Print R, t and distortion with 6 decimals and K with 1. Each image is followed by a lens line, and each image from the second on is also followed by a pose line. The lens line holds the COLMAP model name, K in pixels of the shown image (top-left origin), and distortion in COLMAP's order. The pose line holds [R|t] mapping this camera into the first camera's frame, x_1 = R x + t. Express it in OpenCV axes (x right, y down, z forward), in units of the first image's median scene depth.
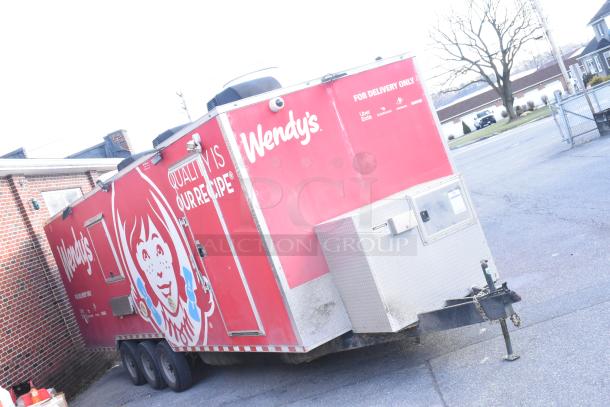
lens RADIAL K [[803.0, 0, 305.0], [0, 803.0, 203.5], [0, 0, 1]] dist [0.000720, -0.012667]
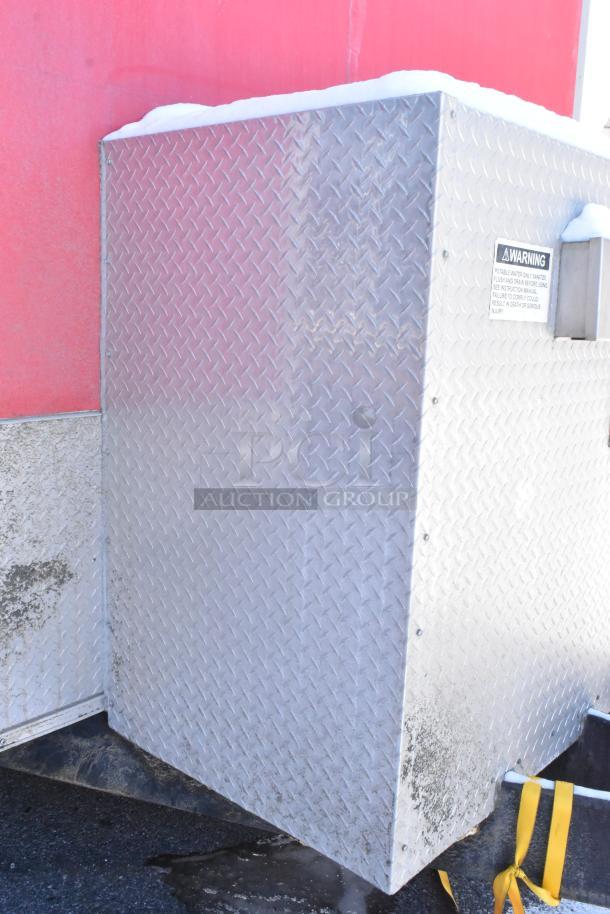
lens RADIAL K [[856.2, 0, 305.0], [0, 856.2, 457.0], [0, 0, 1]] dist [-0.051305, 0.001589]
pose [[0.876473, 0.312913, 0.365896, 0.003715], [-0.351923, 0.935023, 0.043373, 0.070511], [-0.328549, -0.166782, 0.929645, 0.797400]]
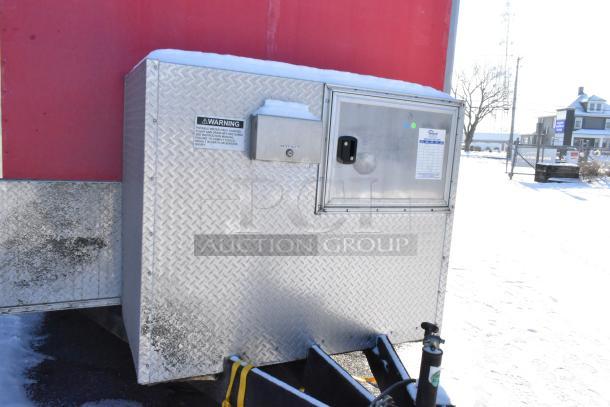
lens RADIAL K [[464.8, 0, 305.0], [0, 464.8, 203.5], [0, 0, 1]] dist [-0.031723, 0.005927]
pose [[0.911824, 0.410572, -0.002863, 0.137025], [-0.406859, 0.904471, 0.128050, 0.018301], [0.055164, -0.115594, 0.991764, 0.733766]]
